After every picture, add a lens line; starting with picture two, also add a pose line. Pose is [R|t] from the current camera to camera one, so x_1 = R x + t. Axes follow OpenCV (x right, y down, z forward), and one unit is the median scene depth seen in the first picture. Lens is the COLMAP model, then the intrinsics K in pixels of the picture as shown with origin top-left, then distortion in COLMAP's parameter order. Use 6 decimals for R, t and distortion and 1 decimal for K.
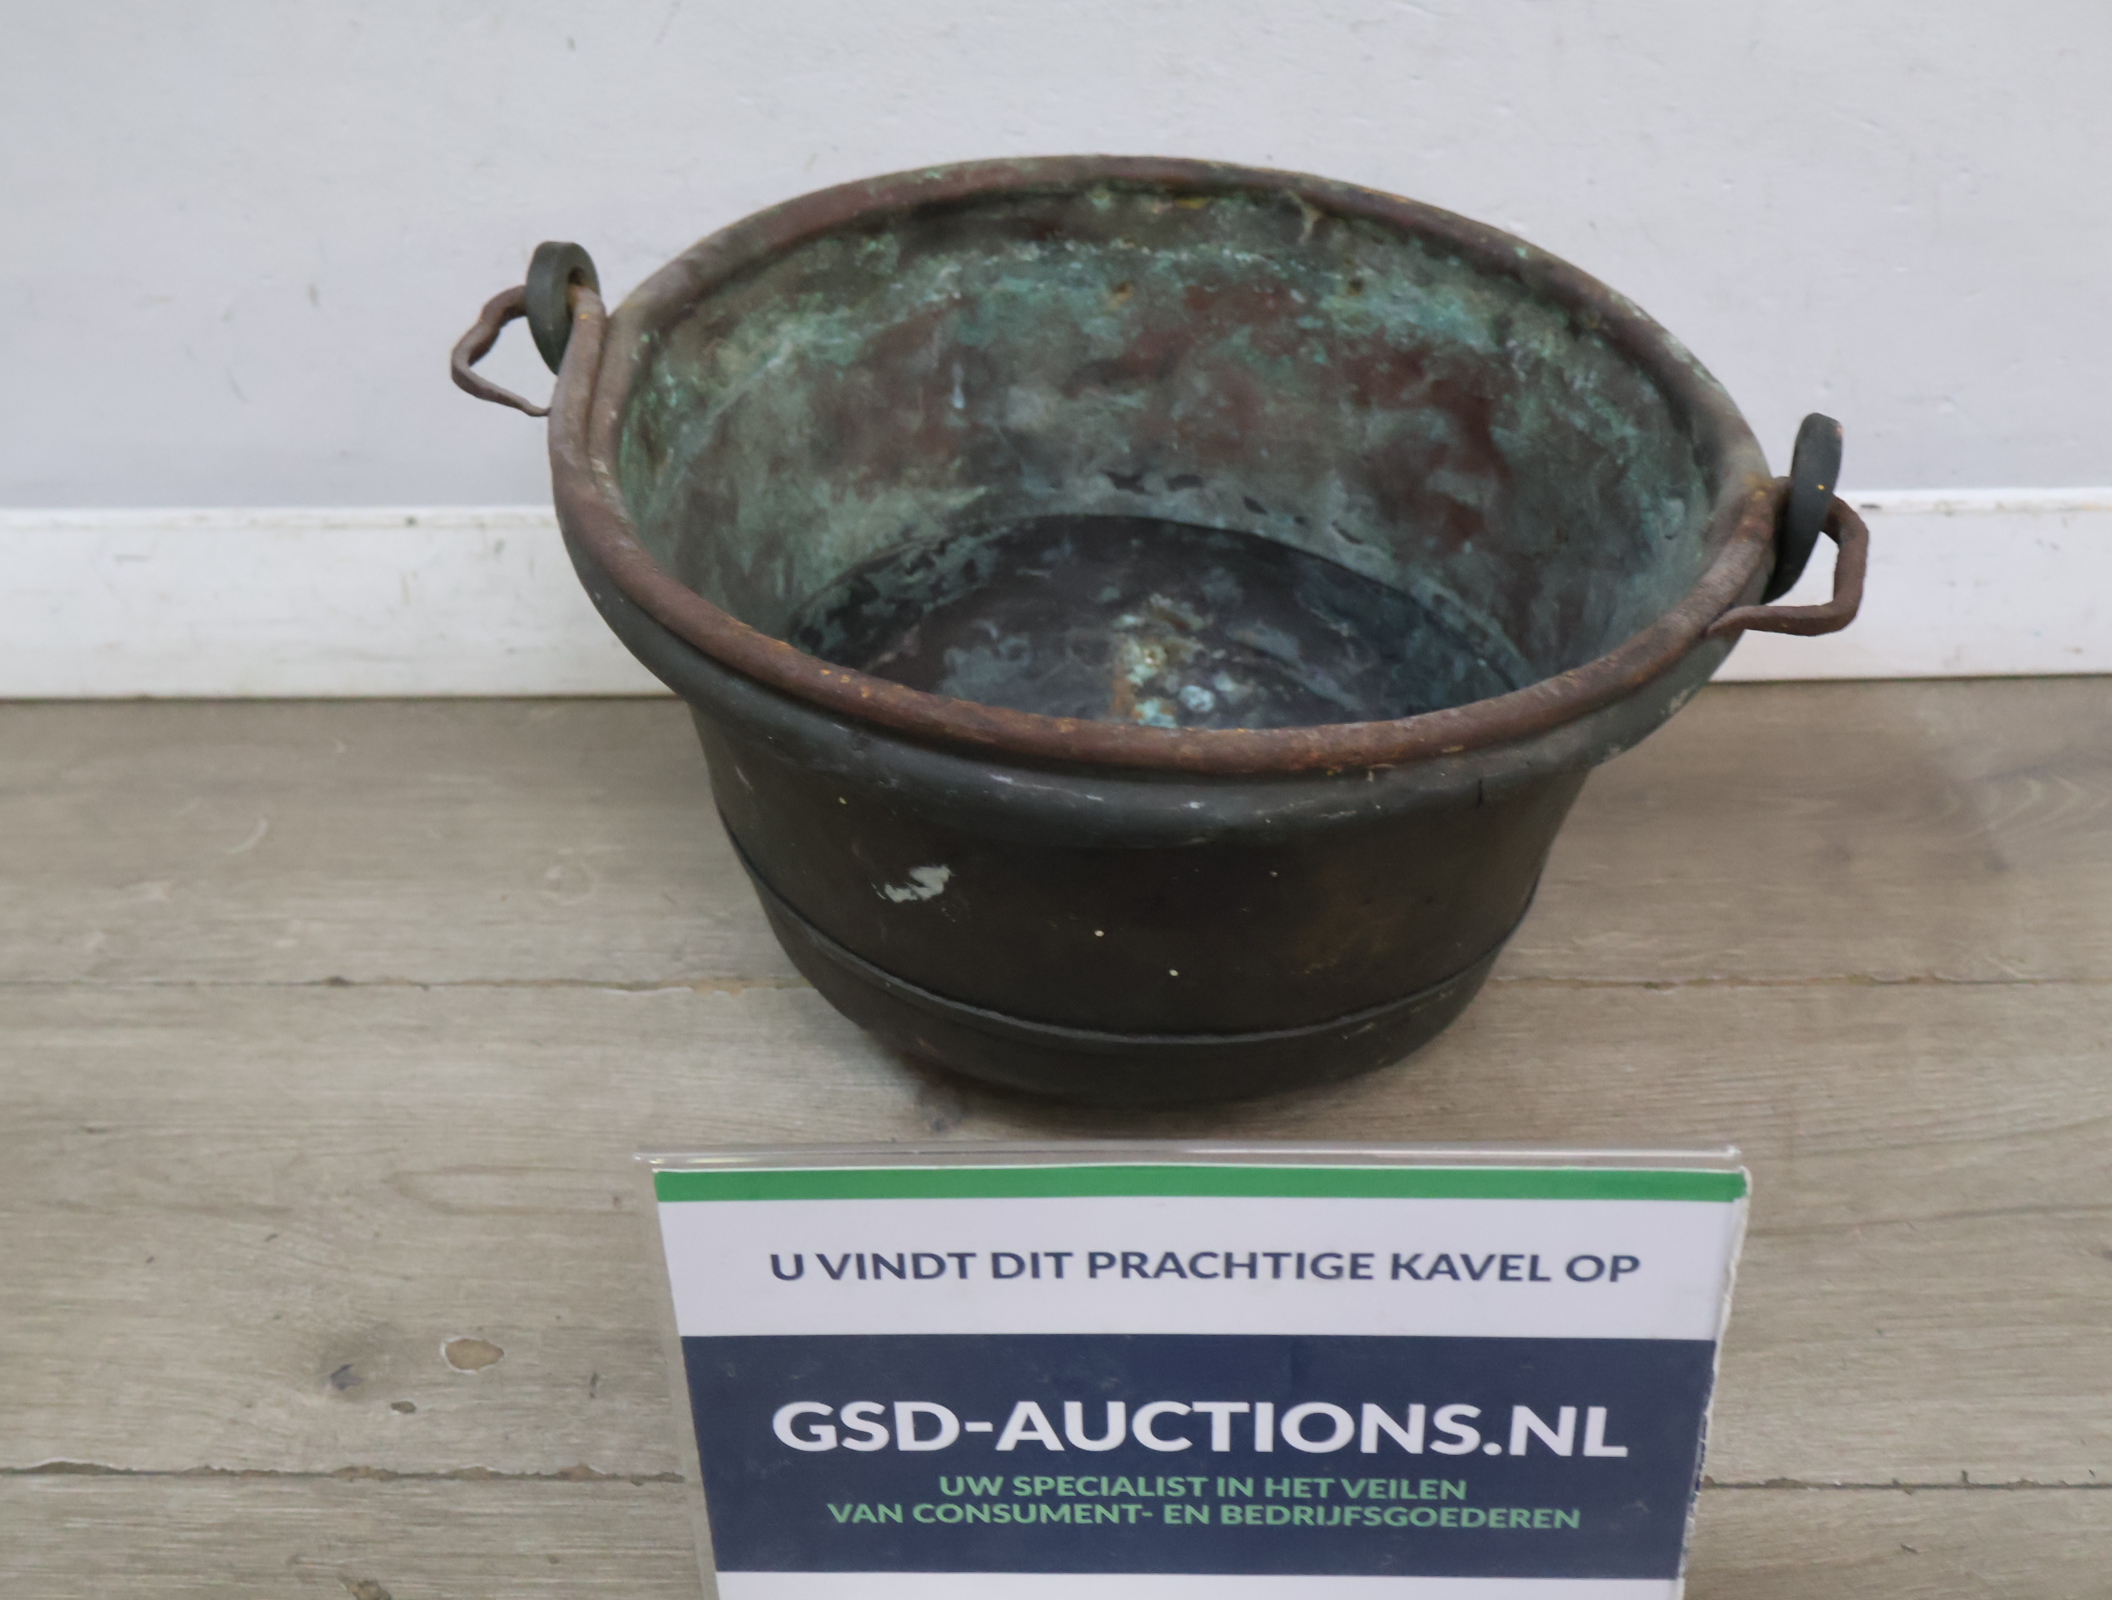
lens RADIAL K [[2688.8, 0, 1043.7], [0, 2688.8, 795.5], [0, 0, 1]] dist [0.011952, -0.036860]
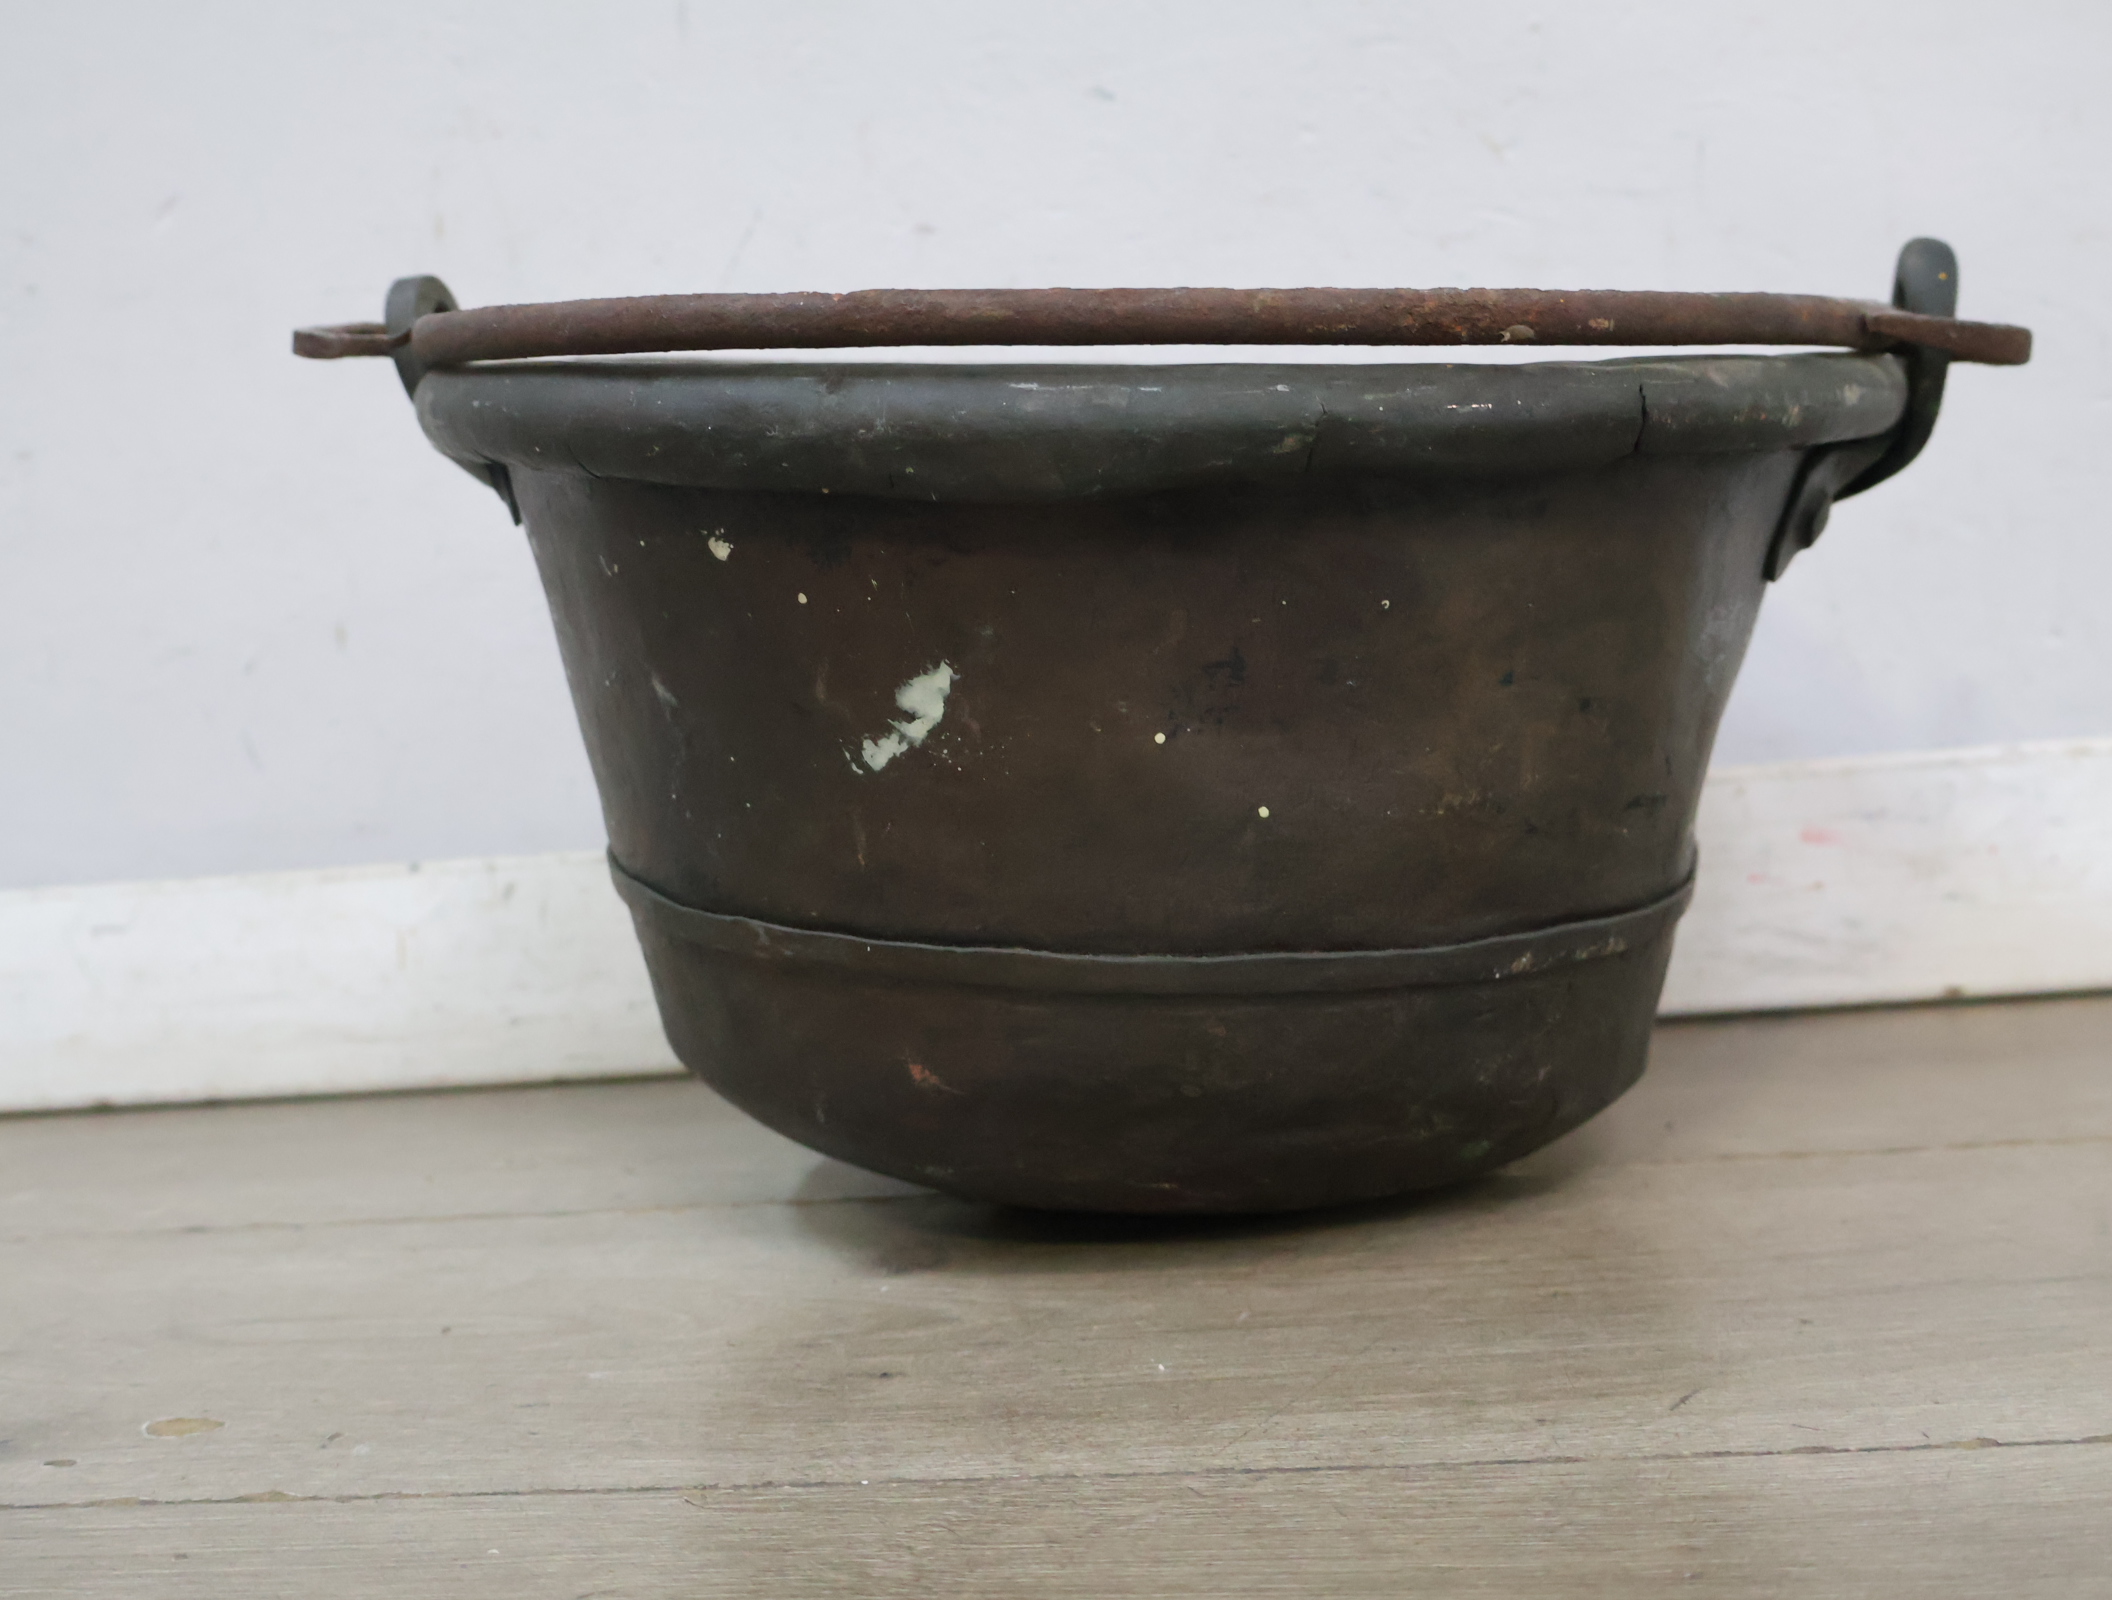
lens RADIAL K [[2693.0, 0, 1054.8], [0, 2693.0, 797.3], [0, 0, 1]] dist [0.005351, -0.004045]
pose [[0.994455, -0.063043, 0.084174, -0.055656], [0.096479, 0.865428, -0.491656, 0.332582], [-0.041851, 0.497051, 0.866711, 0.288593]]
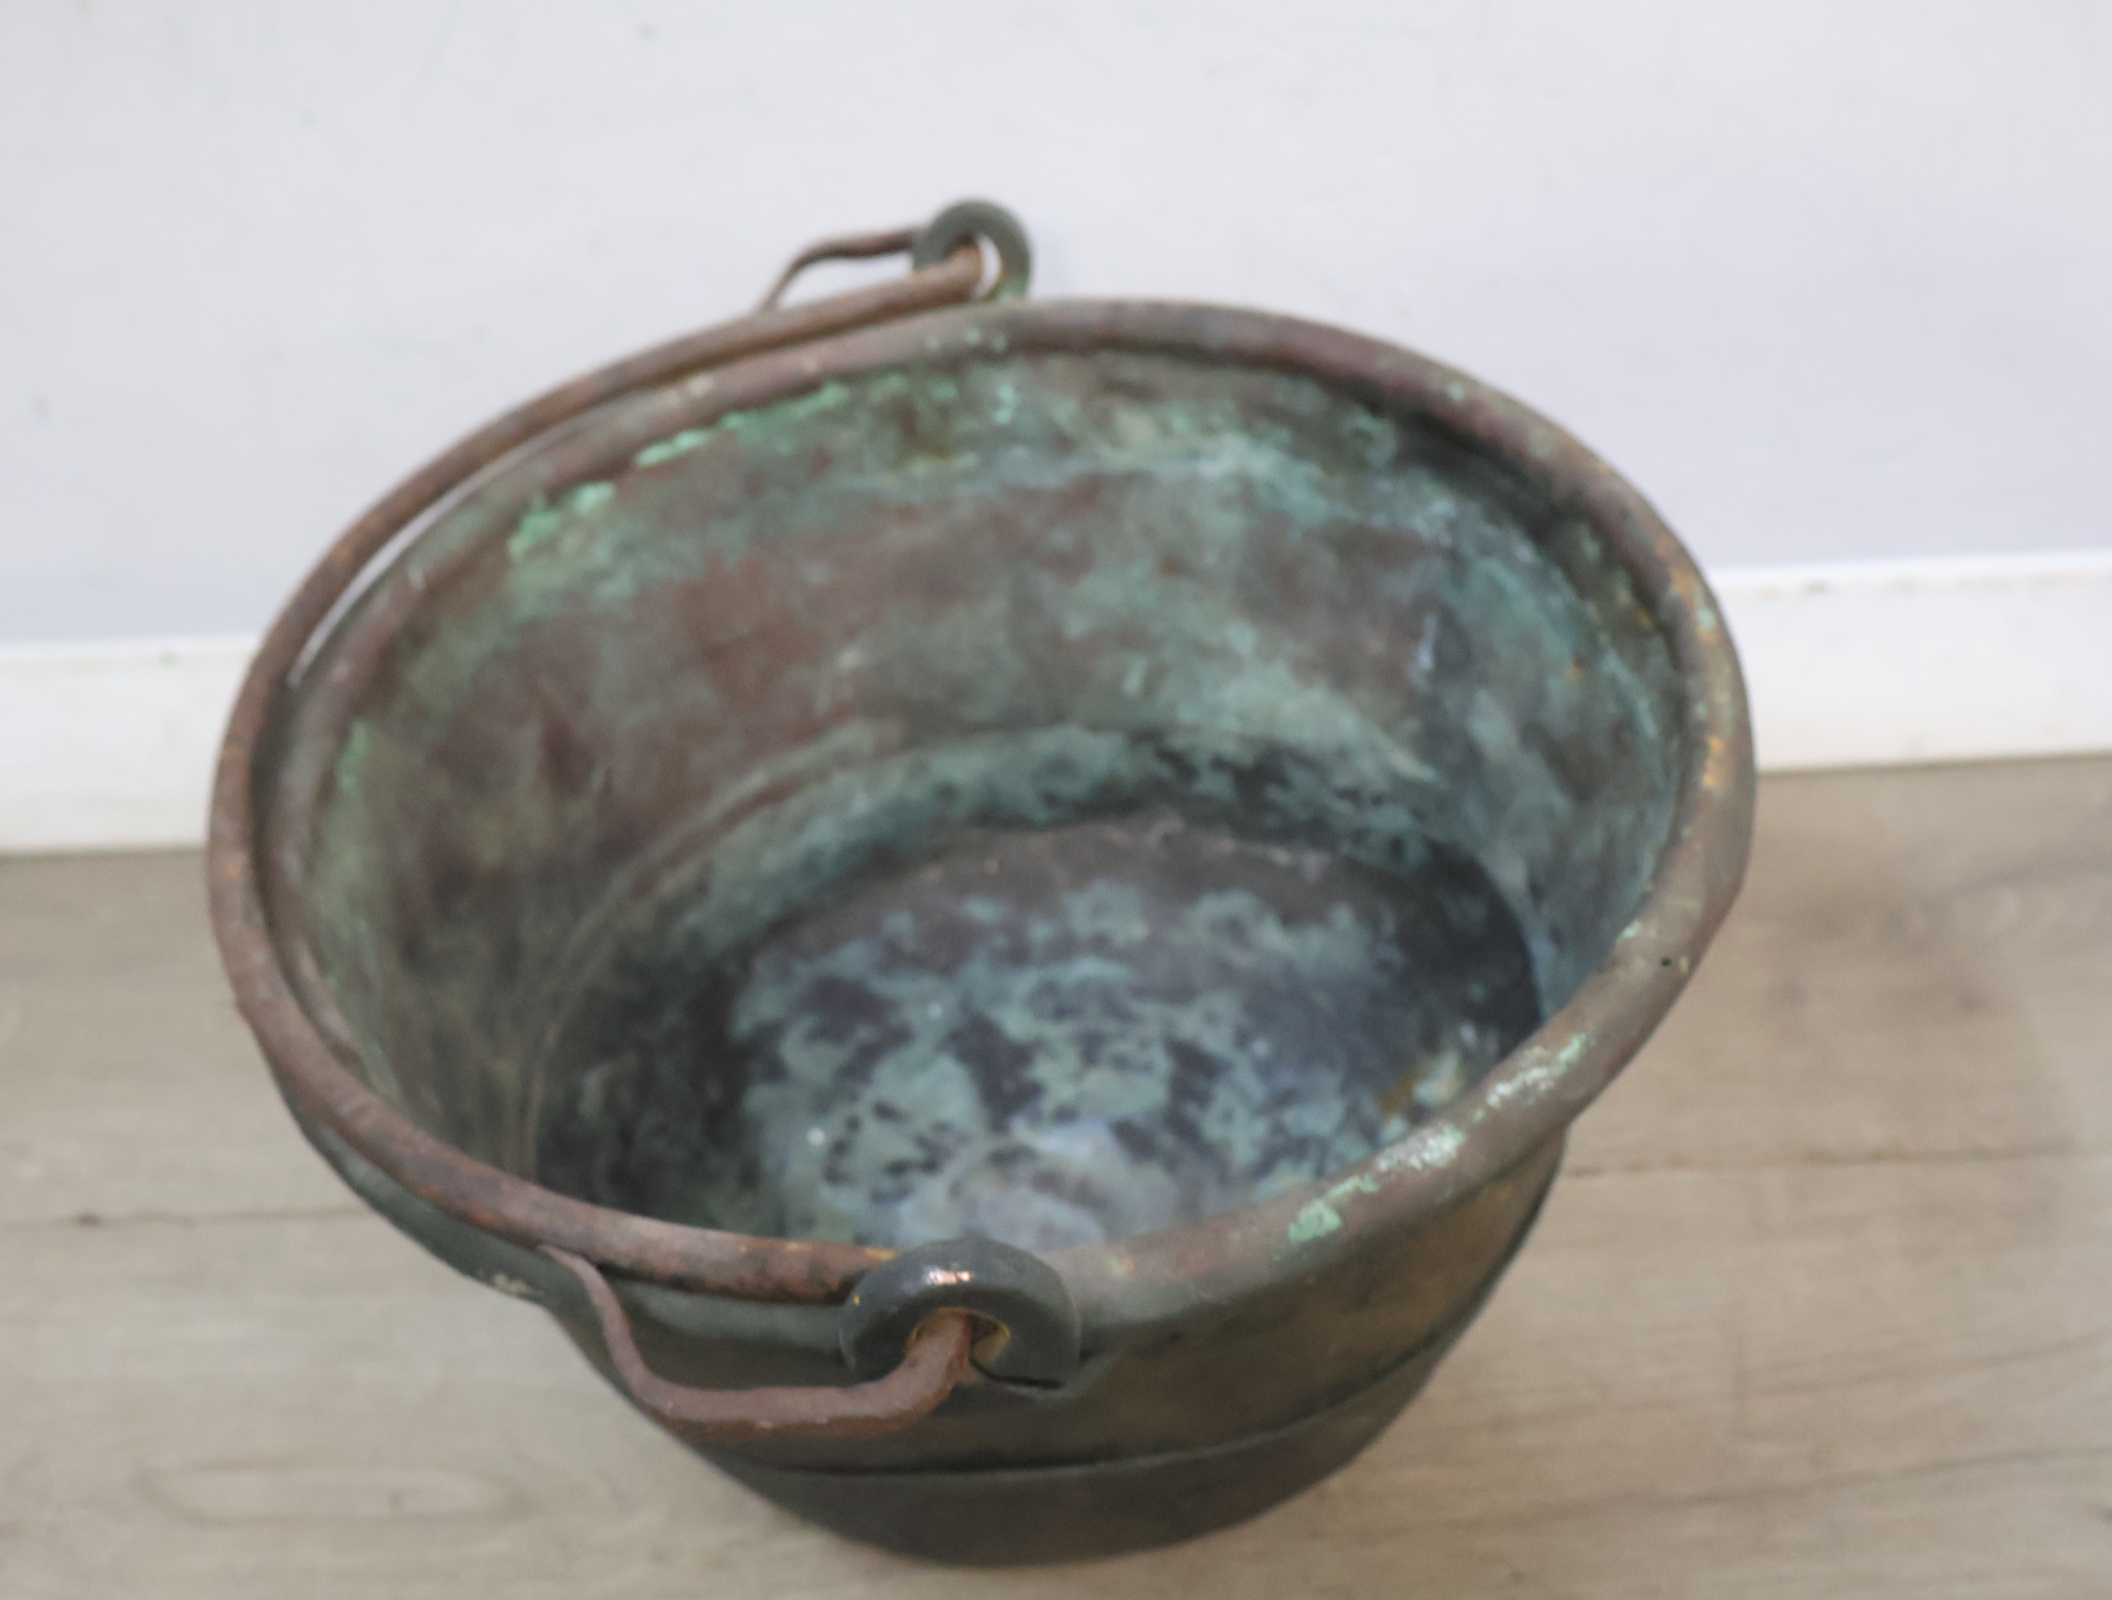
lens RADIAL K [[2706.8, 0, 1043.3], [0, 2706.8, 802.1], [0, 0, 1]] dist [0.014052, -0.023714]
pose [[0.234751, 0.603229, -0.762238, 0.584894], [-0.505766, 0.745447, 0.434177, -0.412160], [0.830116, 0.283591, 0.480087, 0.548545]]
